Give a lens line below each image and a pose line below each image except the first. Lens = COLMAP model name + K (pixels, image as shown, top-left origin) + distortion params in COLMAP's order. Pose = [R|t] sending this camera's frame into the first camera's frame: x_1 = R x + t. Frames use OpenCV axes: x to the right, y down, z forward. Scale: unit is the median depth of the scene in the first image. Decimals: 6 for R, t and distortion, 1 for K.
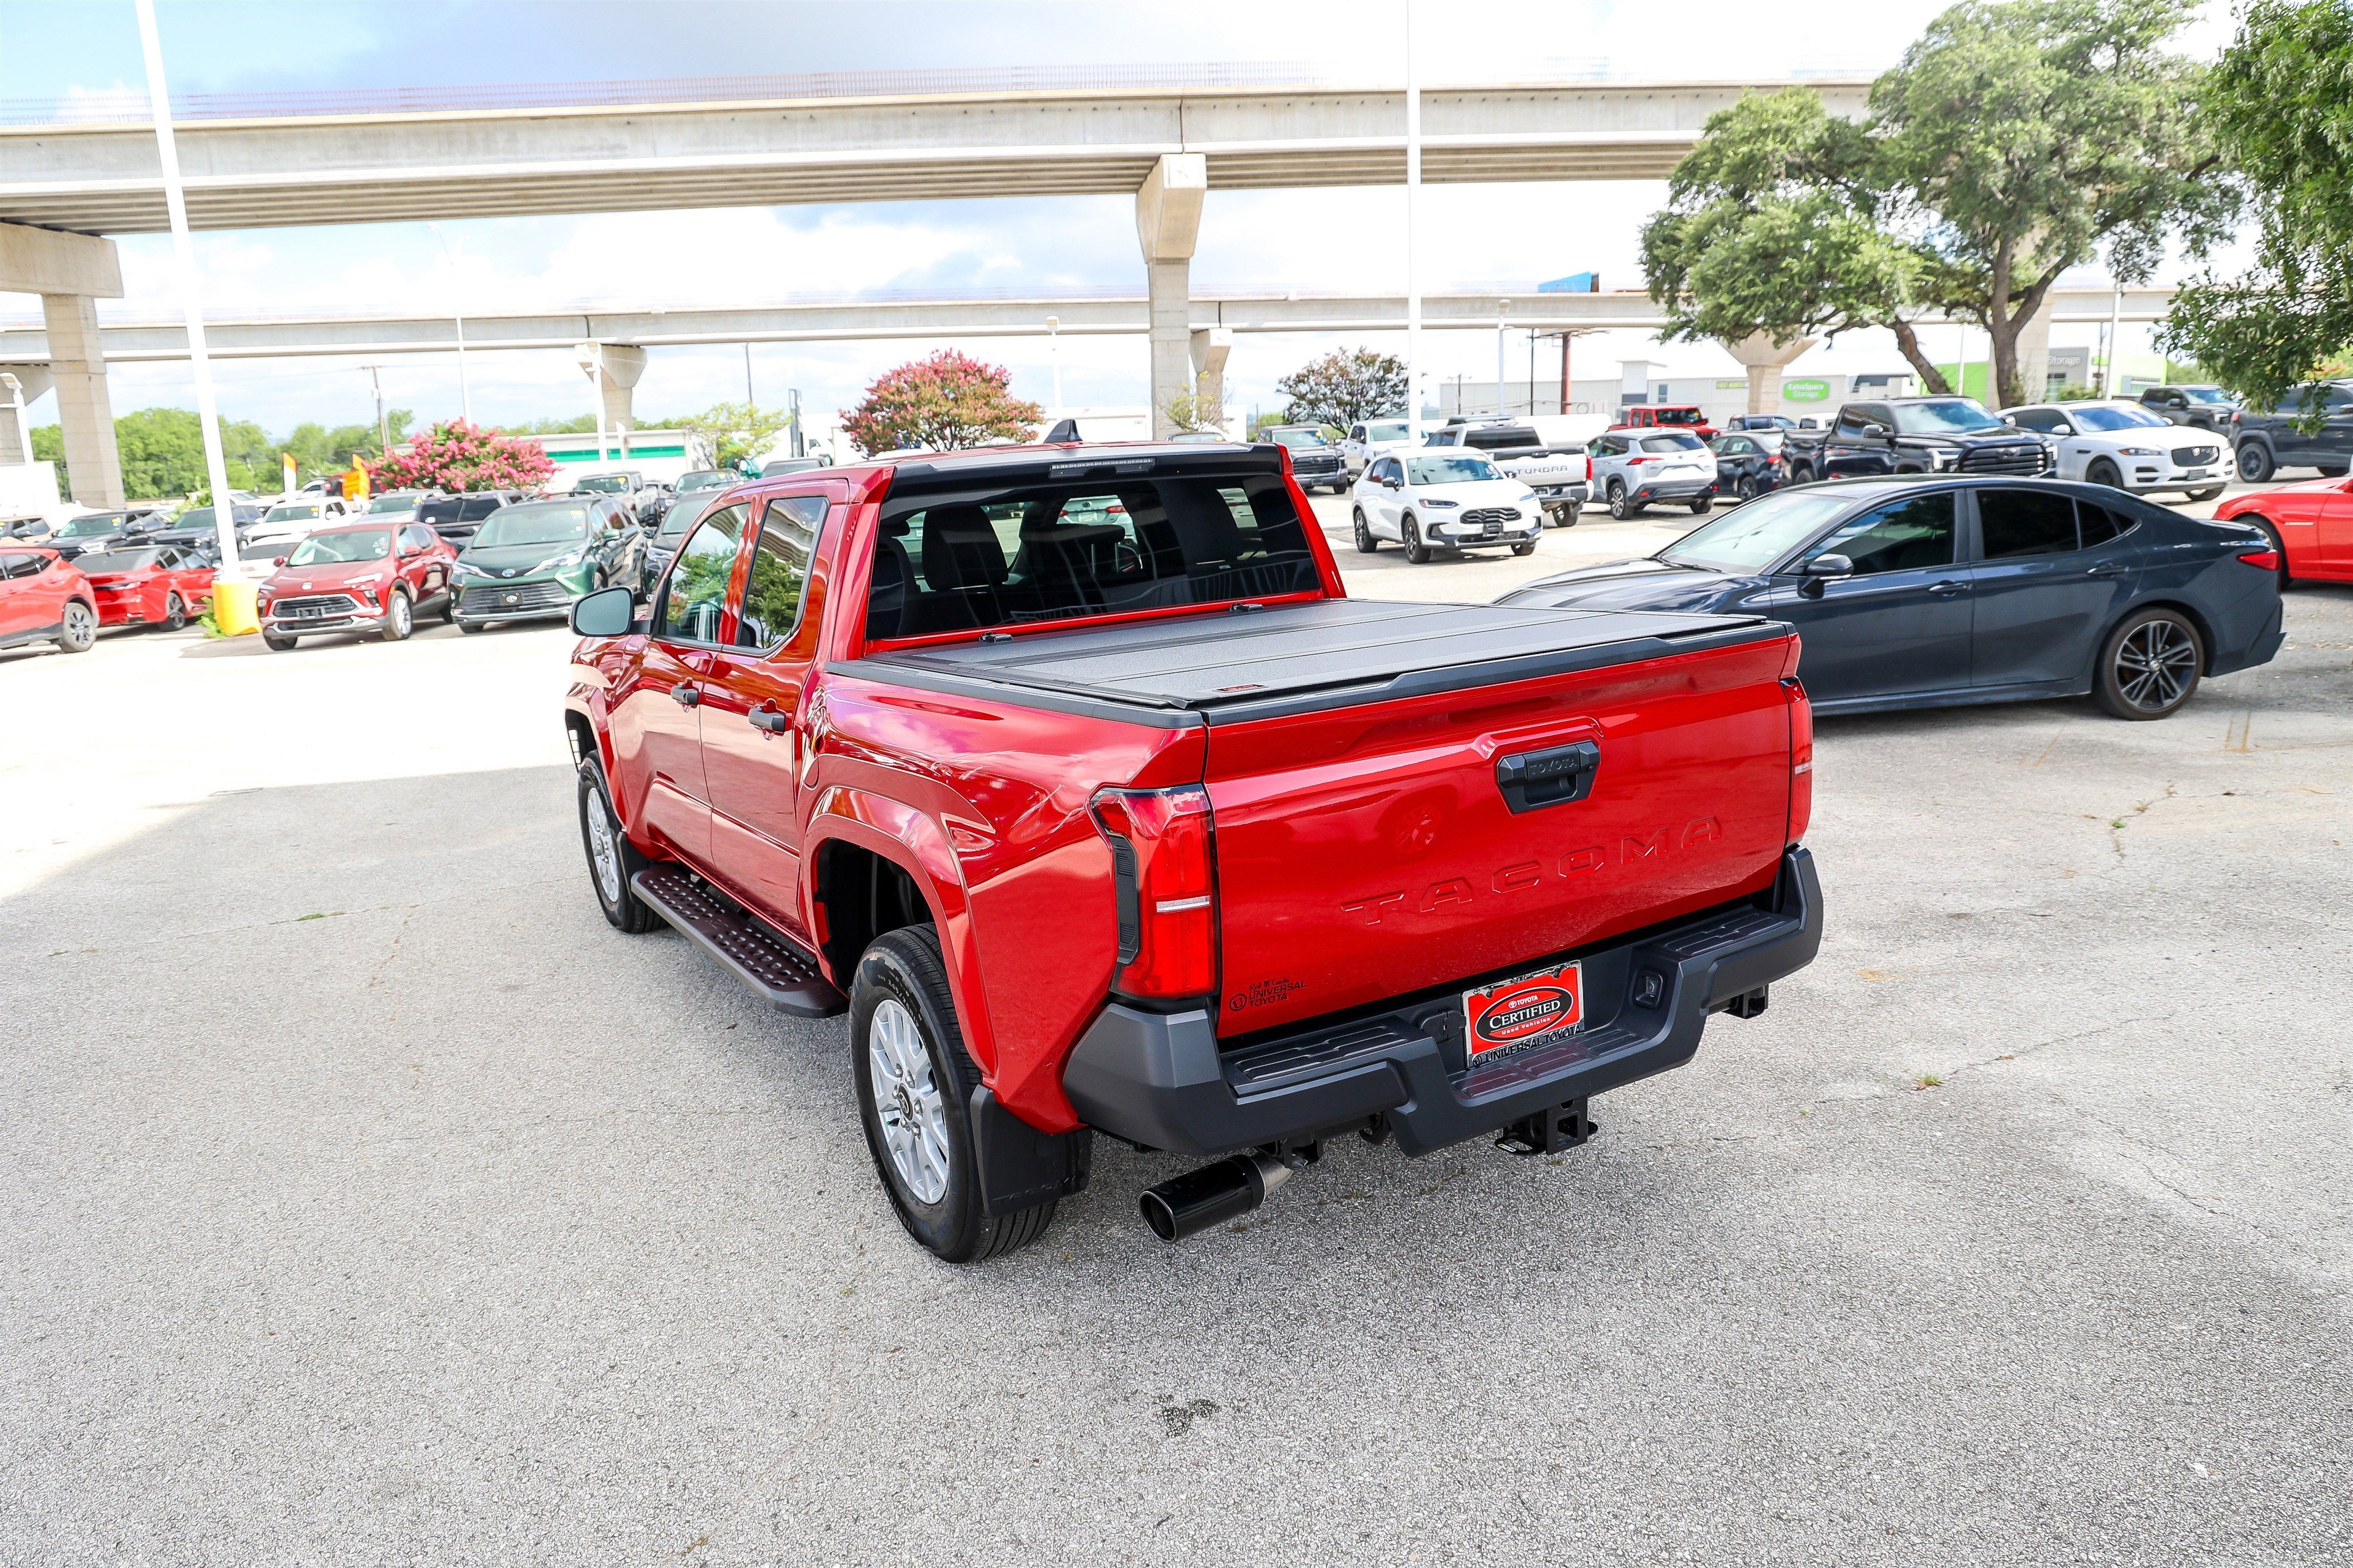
lens RADIAL K [[1398.5, 0, 1176.9], [0, 1398.5, 727.2], [0, 0, 1]] dist [0.029056, -0.000573]
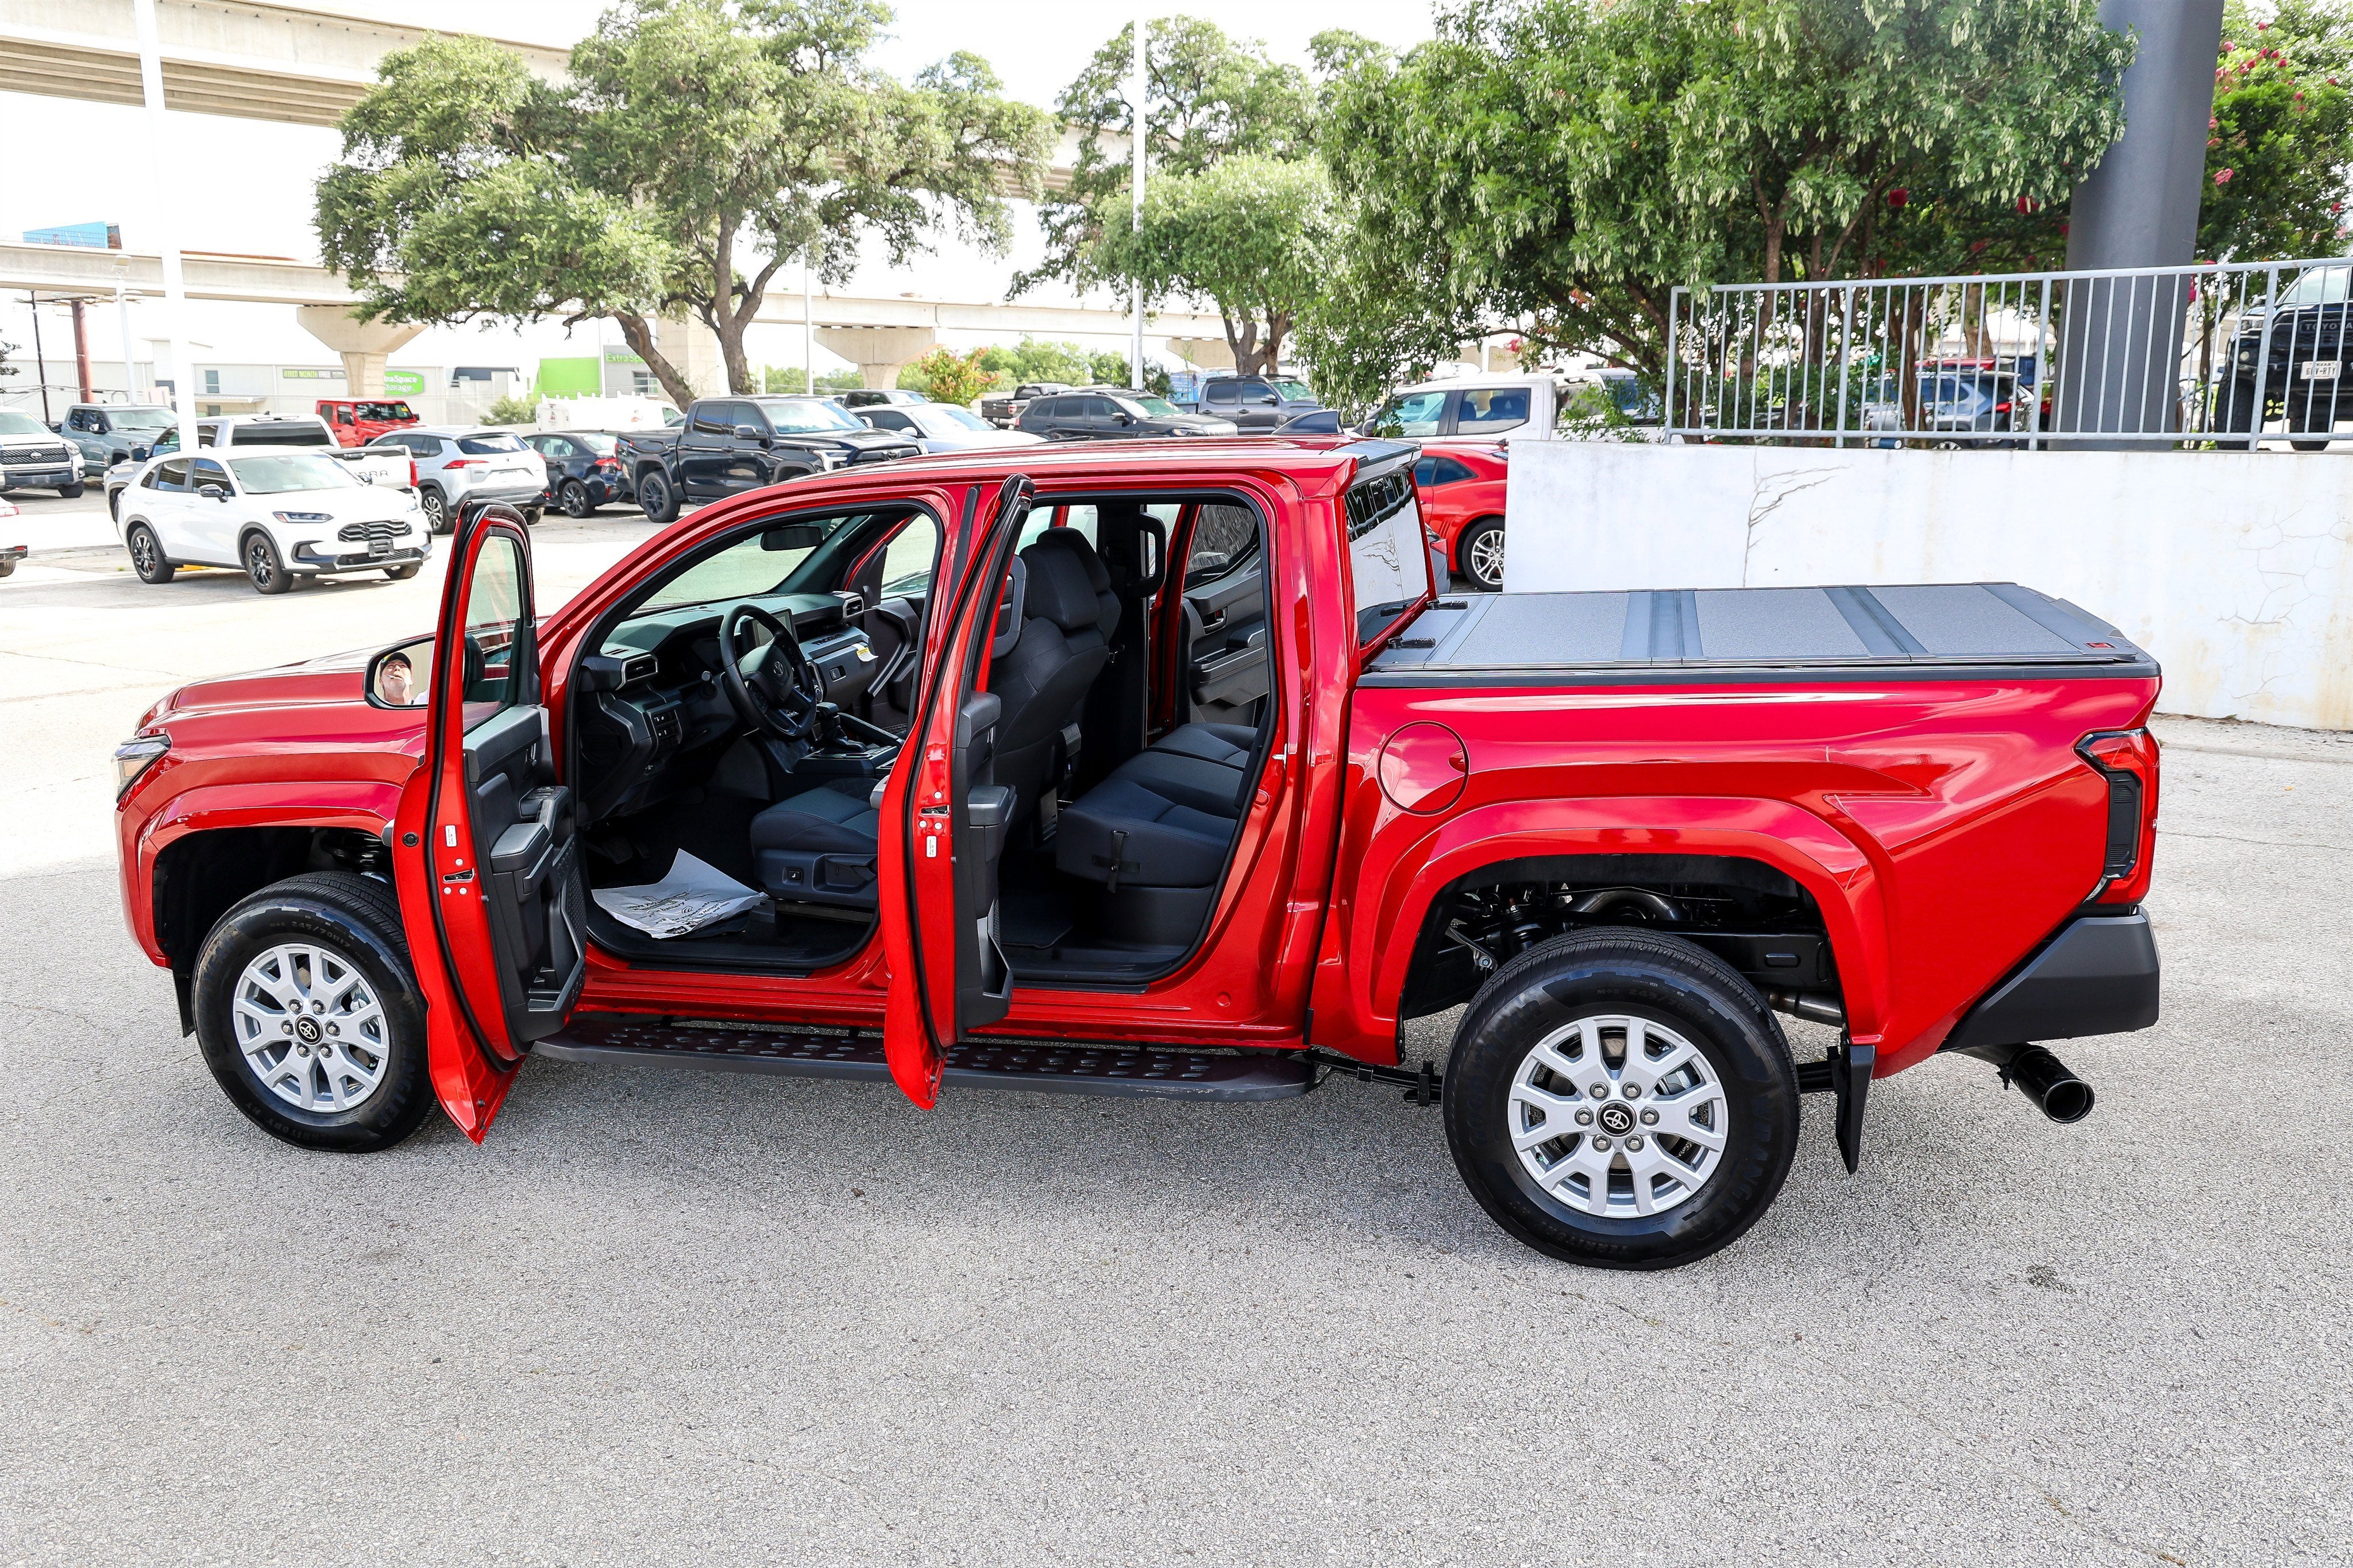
lens RADIAL K [[1624.8, 0, 1186.2], [0, 1624.8, 769.3], [0, 0, 1]] dist [-0.097794, 0.063384]
pose [[0.812532, -0.099457, 0.574369, 0.179772], [0.098468, 0.994595, 0.032925, 0.003187], [-0.574539, 0.029805, 0.817934, -0.023481]]
